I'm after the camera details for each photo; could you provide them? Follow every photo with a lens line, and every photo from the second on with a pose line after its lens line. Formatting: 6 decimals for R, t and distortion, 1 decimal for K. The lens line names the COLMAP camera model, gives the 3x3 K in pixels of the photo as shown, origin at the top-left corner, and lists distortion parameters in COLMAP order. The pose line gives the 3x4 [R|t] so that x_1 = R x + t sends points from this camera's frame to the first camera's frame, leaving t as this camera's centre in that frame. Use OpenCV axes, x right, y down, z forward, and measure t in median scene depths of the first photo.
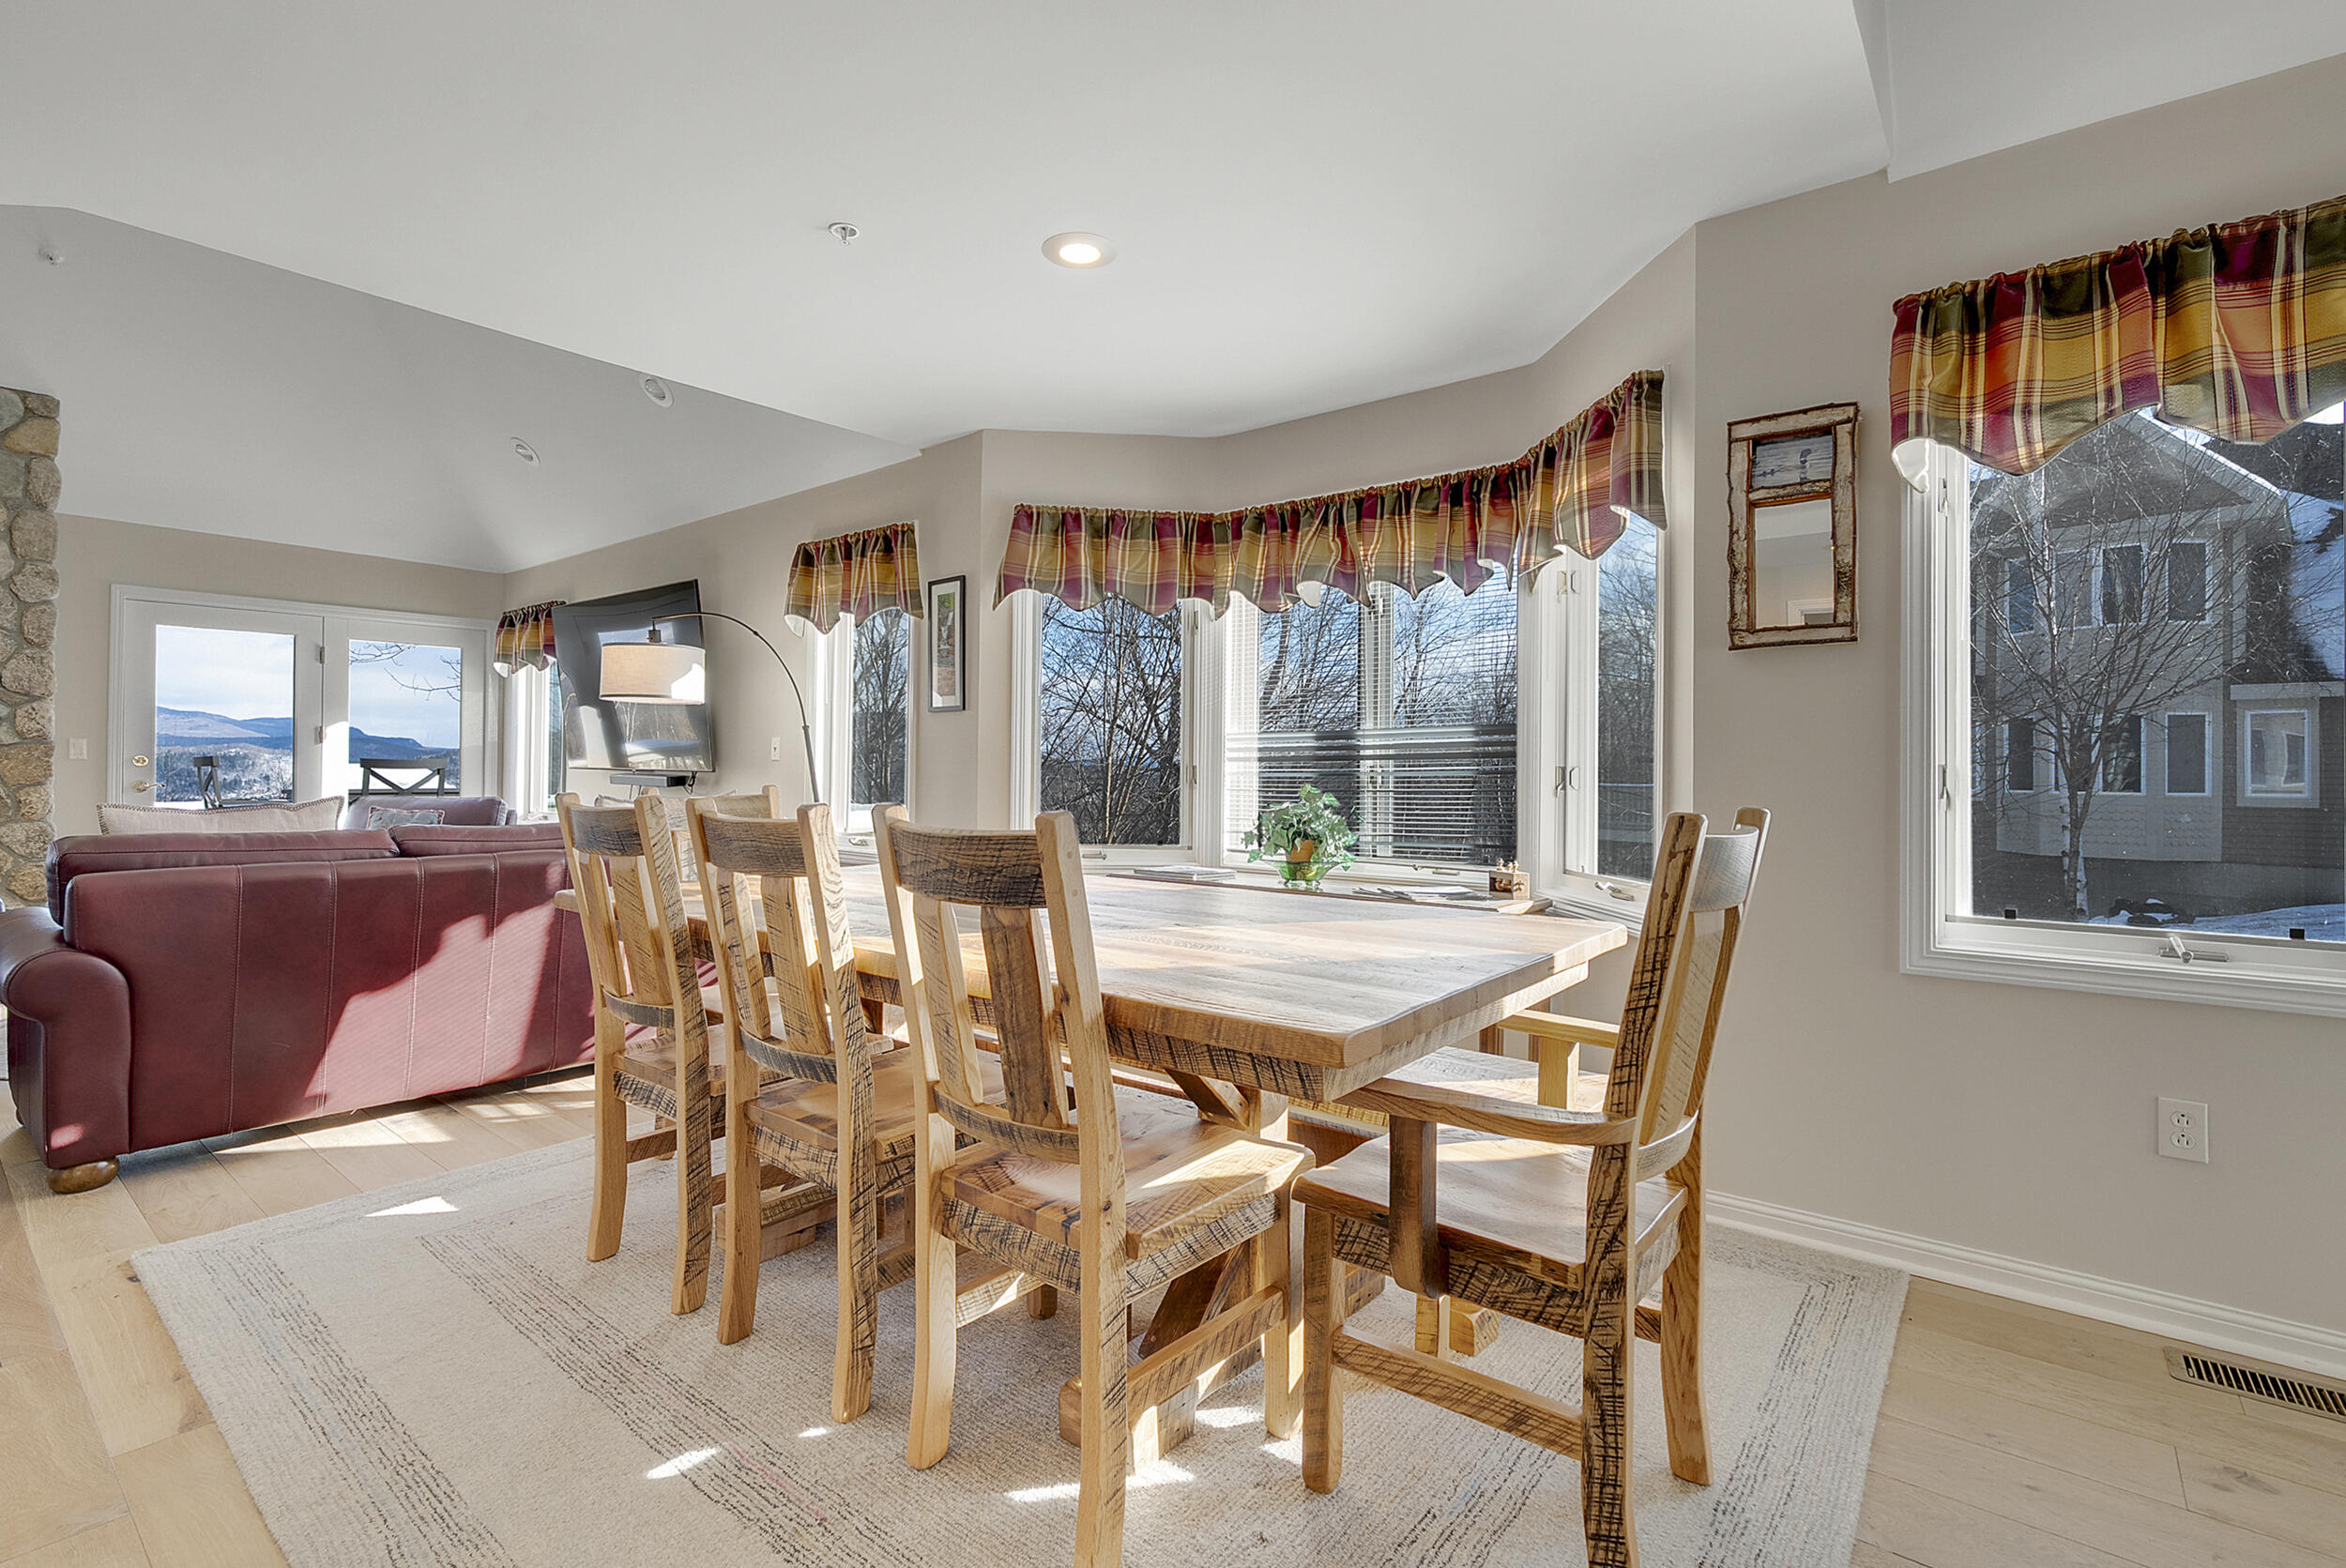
lens RADIAL K [[1055.7, 0, 1170.2], [0, 1055.7, 764.2], [0, 0, 1]] dist [-0.009239, 0.001728]
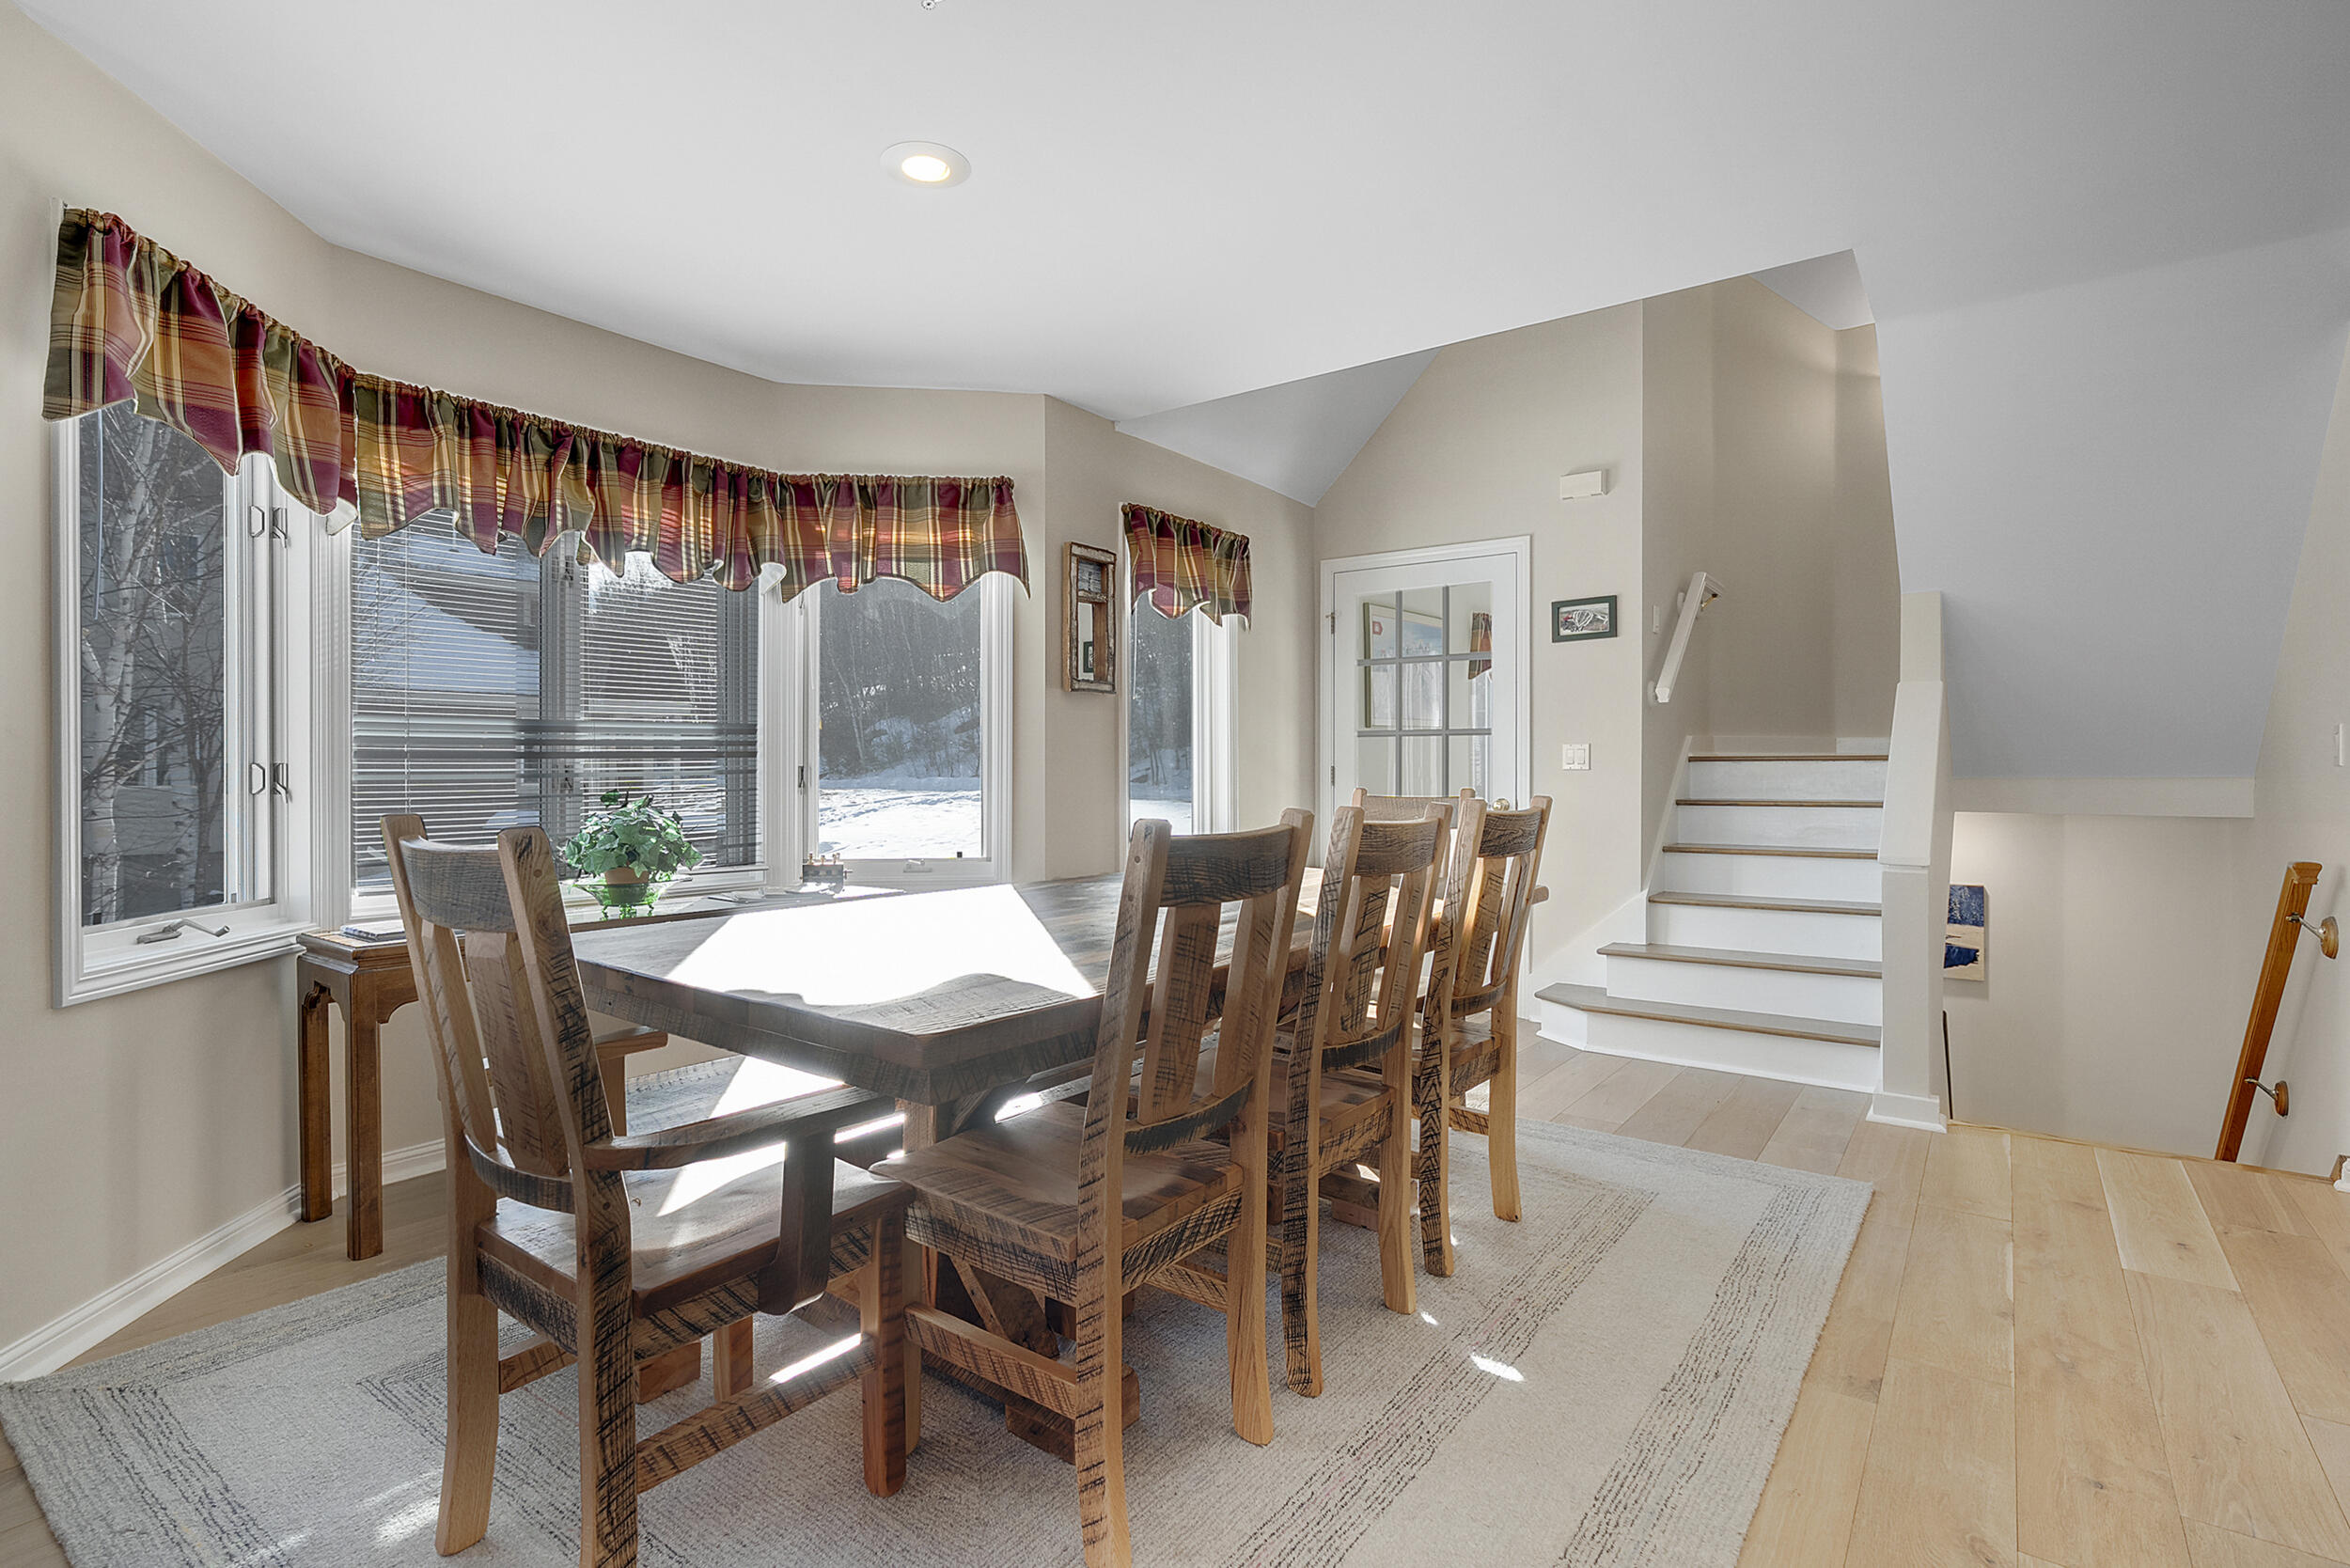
lens RADIAL K [[1057.5, 0, 1184.7], [0, 1057.5, 779.3], [0, 0, 1]] dist [-0.009239, 0.001728]
pose [[-0.003235, -0.015142, 0.999880, -0.721495], [-0.006599, 0.999864, 0.015121, -0.003307], [-0.999973, -0.006549, -0.003334, 0.601197]]
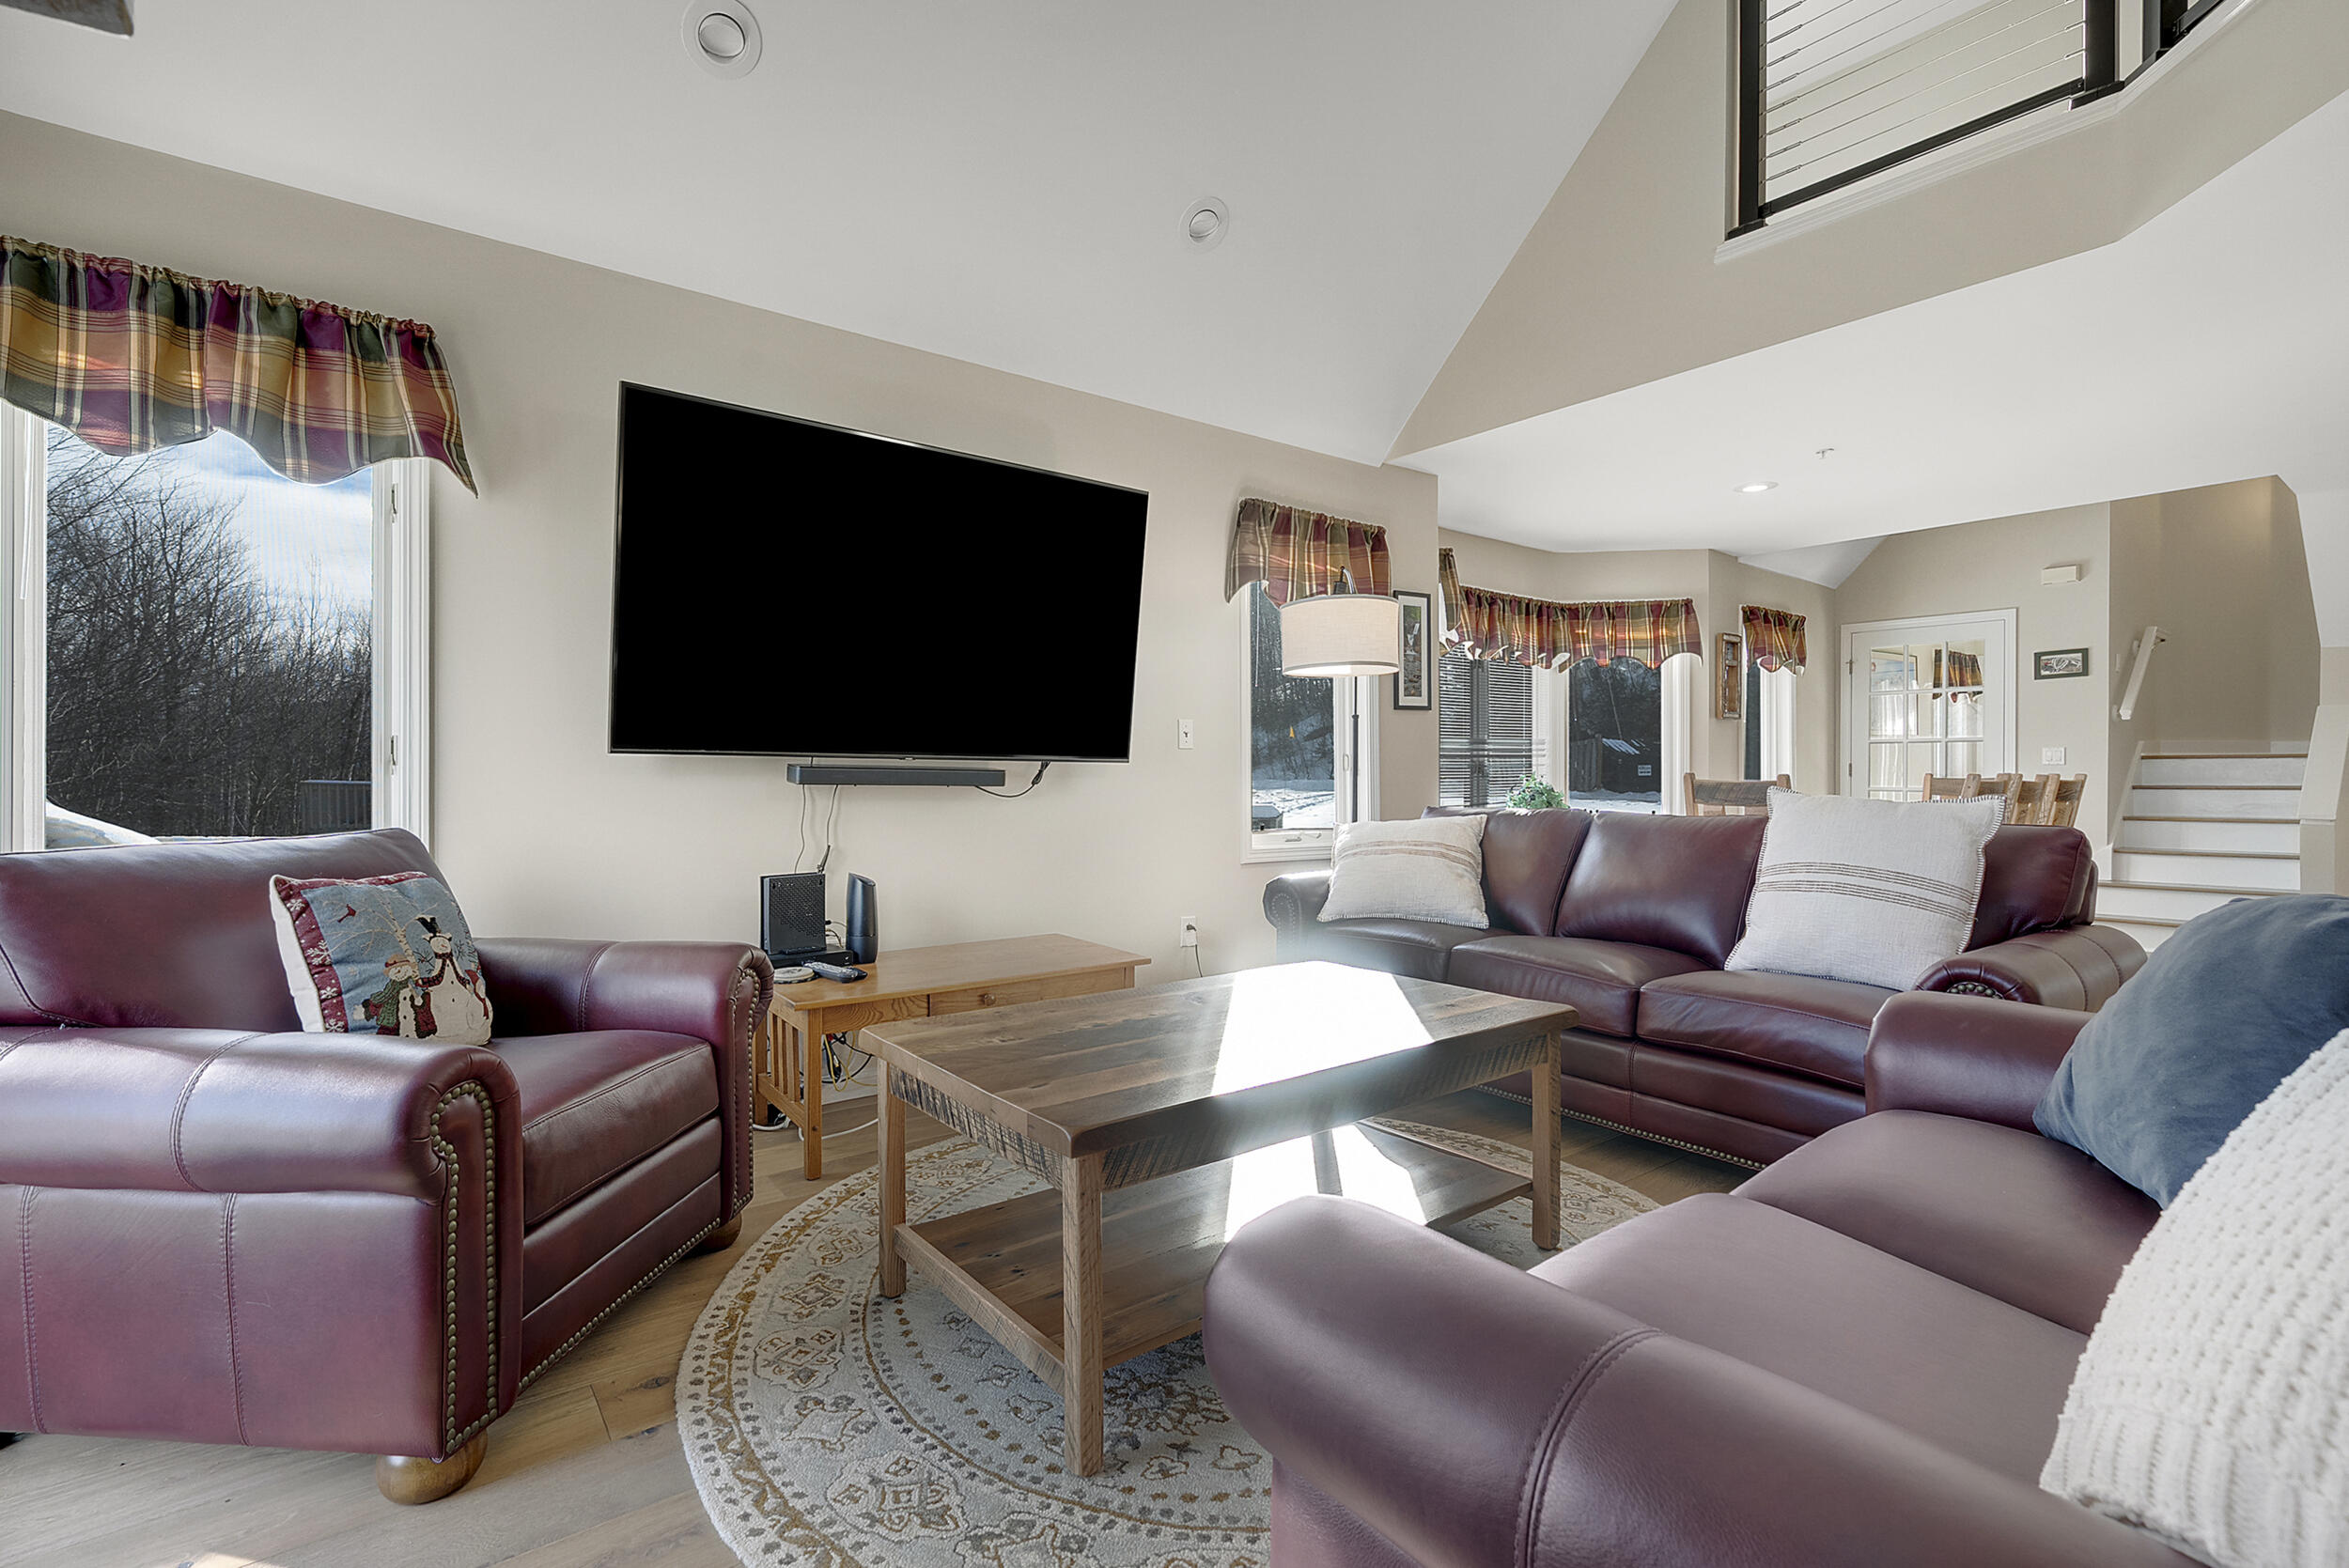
lens RADIAL K [[1057.0, 0, 1159.6], [0, 1057.0, 788.9], [0, 0, 1]] dist [-0.009239, 0.001728]
pose [[0.262644, -0.017637, 0.964732, -1.245171], [-0.005730, 0.999787, 0.019838, 0.007605], [-0.964876, -0.010739, 0.262487, 0.911329]]
